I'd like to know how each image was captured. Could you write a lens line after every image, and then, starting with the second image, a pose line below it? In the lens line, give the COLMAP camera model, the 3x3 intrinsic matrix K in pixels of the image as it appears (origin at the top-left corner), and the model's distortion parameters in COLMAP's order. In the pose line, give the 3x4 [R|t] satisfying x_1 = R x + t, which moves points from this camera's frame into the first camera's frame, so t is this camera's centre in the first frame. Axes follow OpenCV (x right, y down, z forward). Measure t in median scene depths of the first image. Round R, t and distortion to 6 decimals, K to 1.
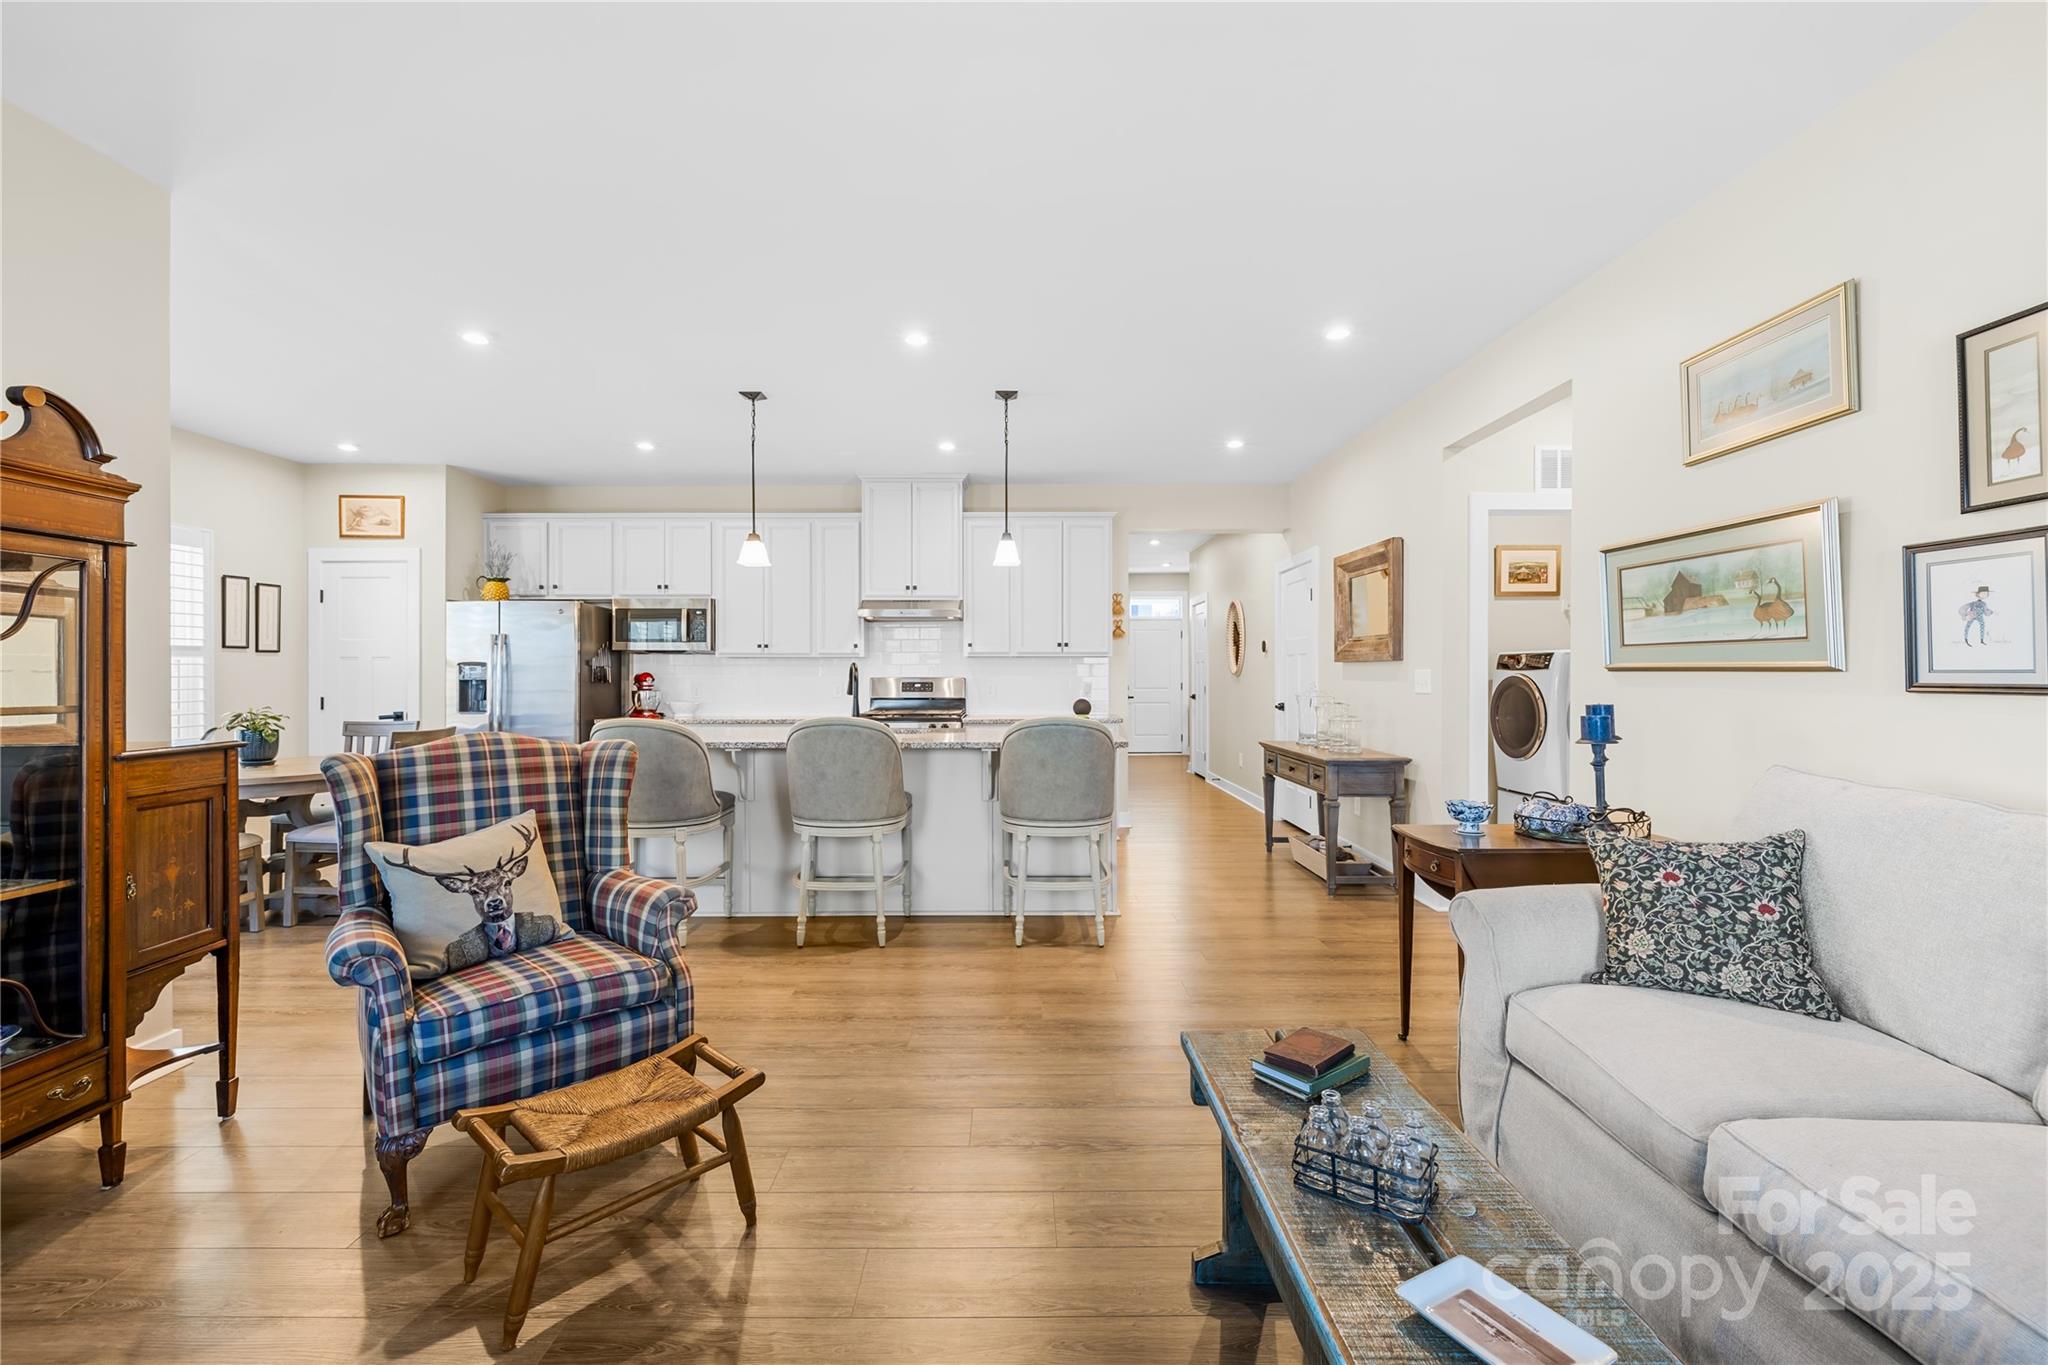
lens RADIAL K [[865.1, 0, 1021.2], [0, 865.1, 672.7], [0, 0, 1]] dist [0.004036, -0.000133]
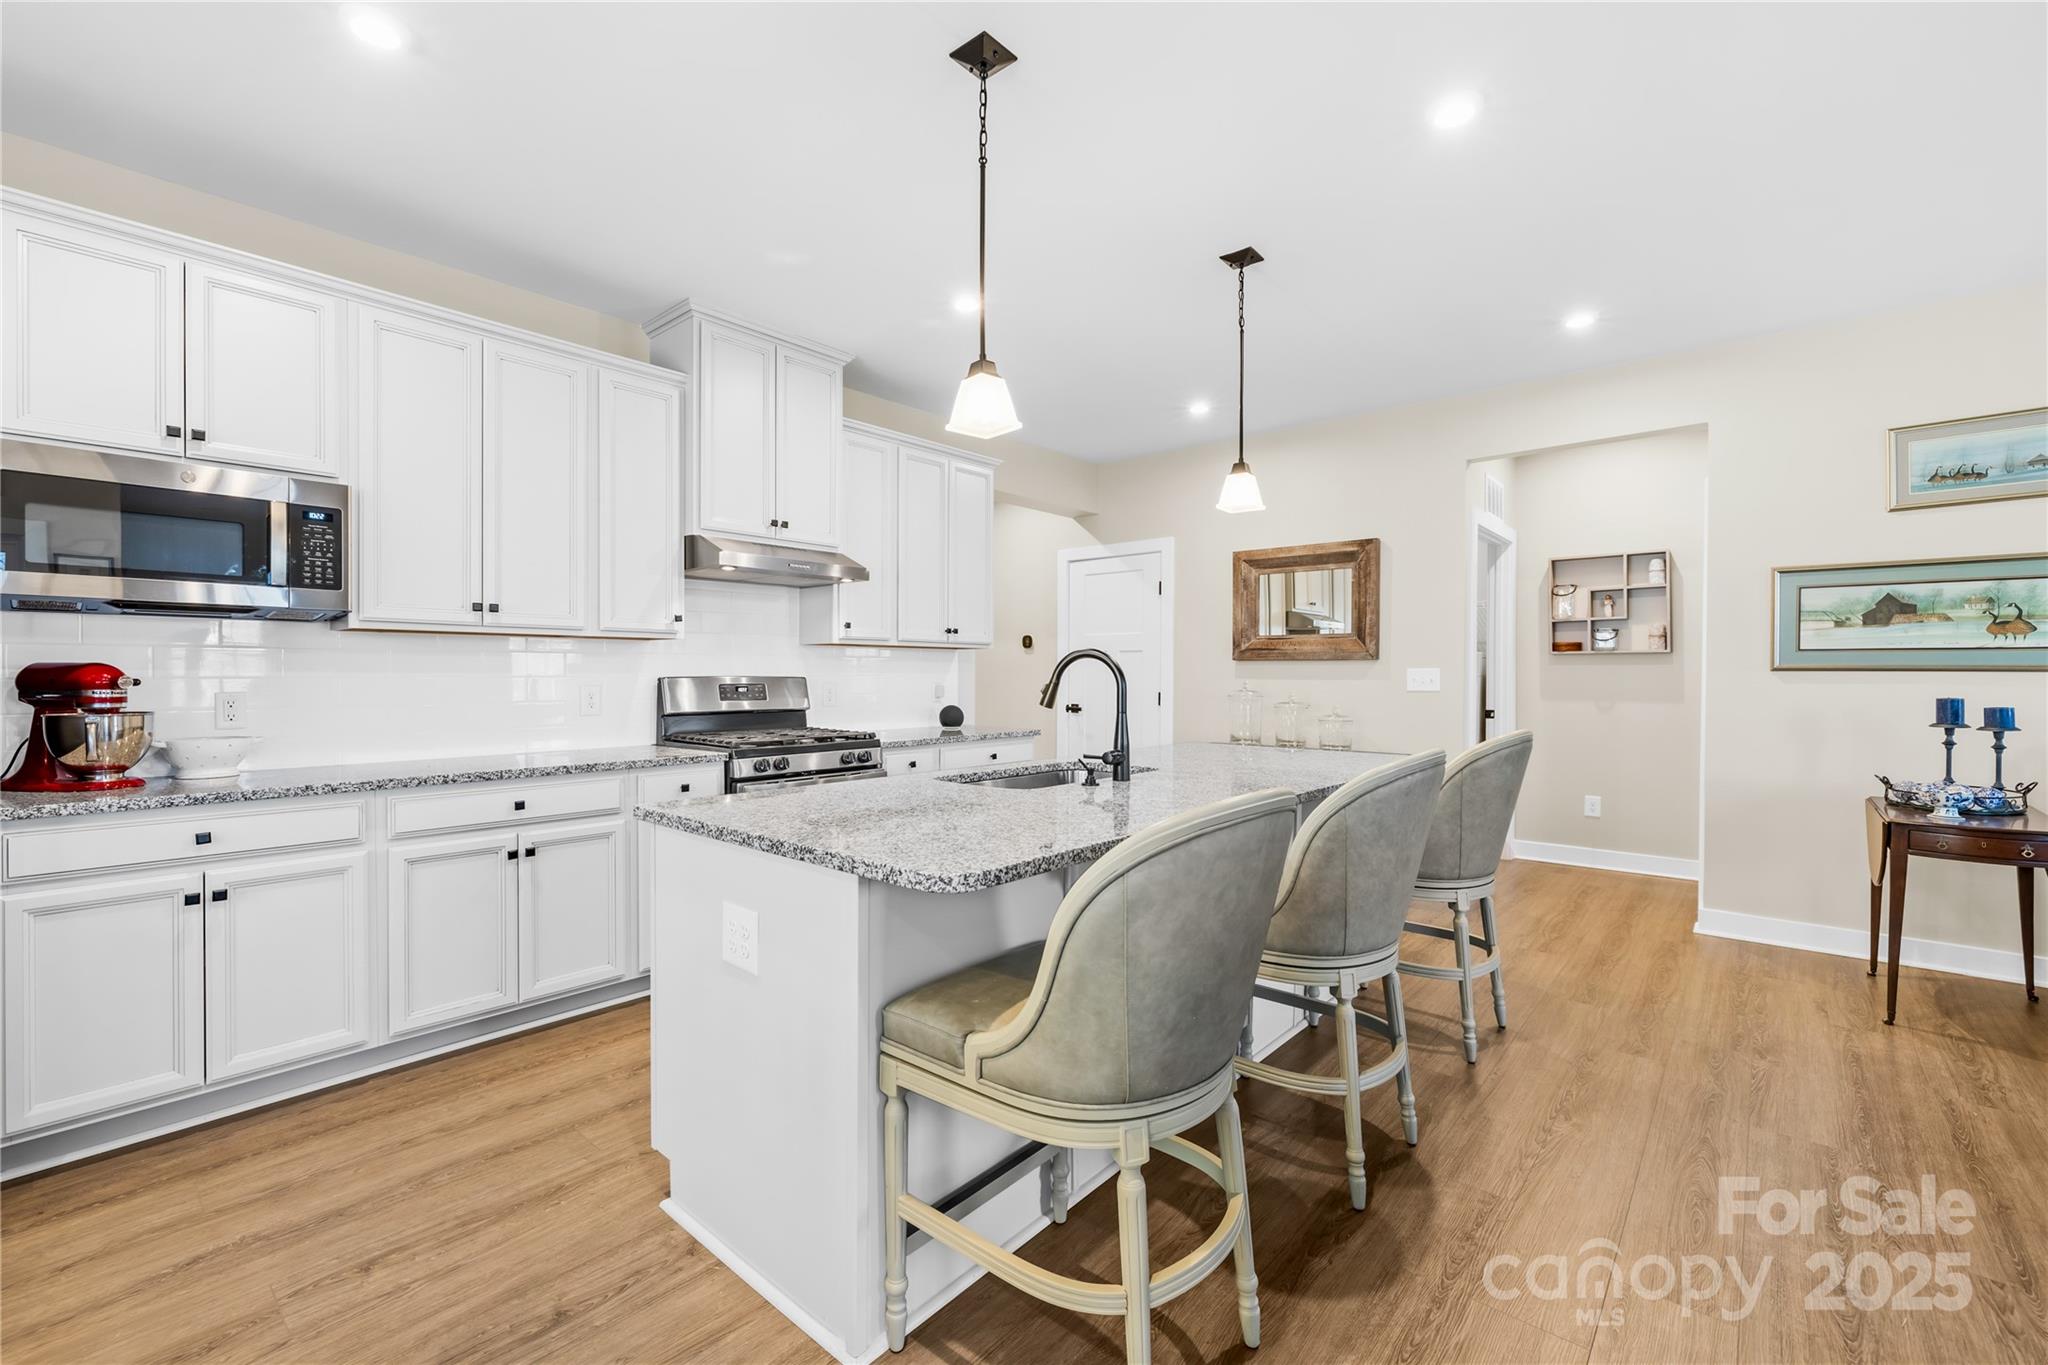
lens RADIAL K [[865.1, 0, 1022.2], [0, 865.1, 679.2], [0, 0, 1]] dist [0.004036, -0.000133]
pose [[0.661688, -0.001416, 0.749778, -0.948979], [-0.004445, 0.999973, 0.005811, 0.007485], [-0.749767, -0.007178, 0.661664, 1.008131]]
